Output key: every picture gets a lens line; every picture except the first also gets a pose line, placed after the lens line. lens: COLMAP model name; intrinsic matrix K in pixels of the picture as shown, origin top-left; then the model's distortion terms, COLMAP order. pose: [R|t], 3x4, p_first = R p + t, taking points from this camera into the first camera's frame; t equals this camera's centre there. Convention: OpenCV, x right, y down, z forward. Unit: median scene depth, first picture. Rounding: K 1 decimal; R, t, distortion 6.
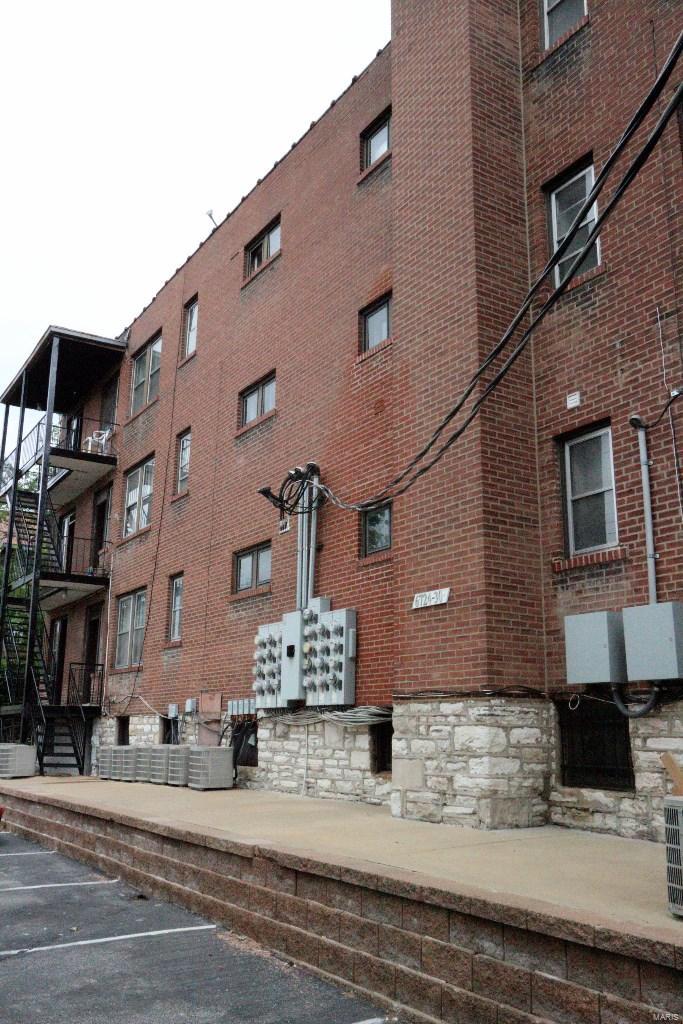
lens RADIAL K [[920.1, 0, 341.0], [0, 920.1, 512.9], [0, 0, 1]] dist [-0.002862, -0.003596]
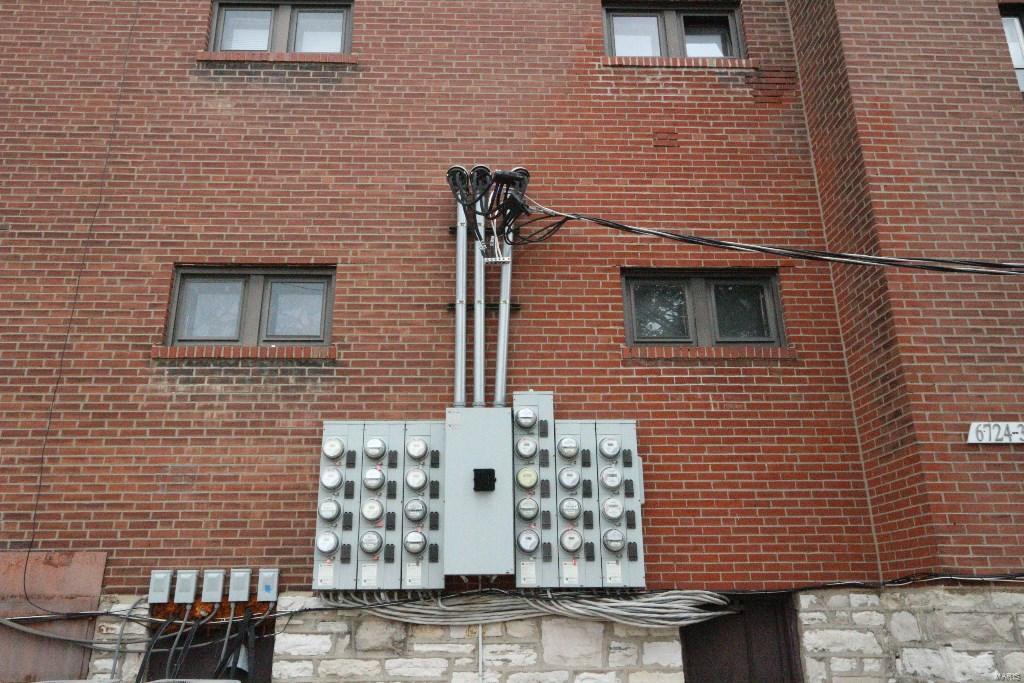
lens RADIAL K [[775.7, 0, 510.7], [0, 775.7, 337.0], [0, 0, 1]] dist [0.002137, 0.014723]
pose [[0.505751, 0.276742, 0.817086, -0.446879], [-0.192289, 0.959484, -0.205951, 0.166254], [-0.840976, -0.052957, 0.538474, 0.780506]]
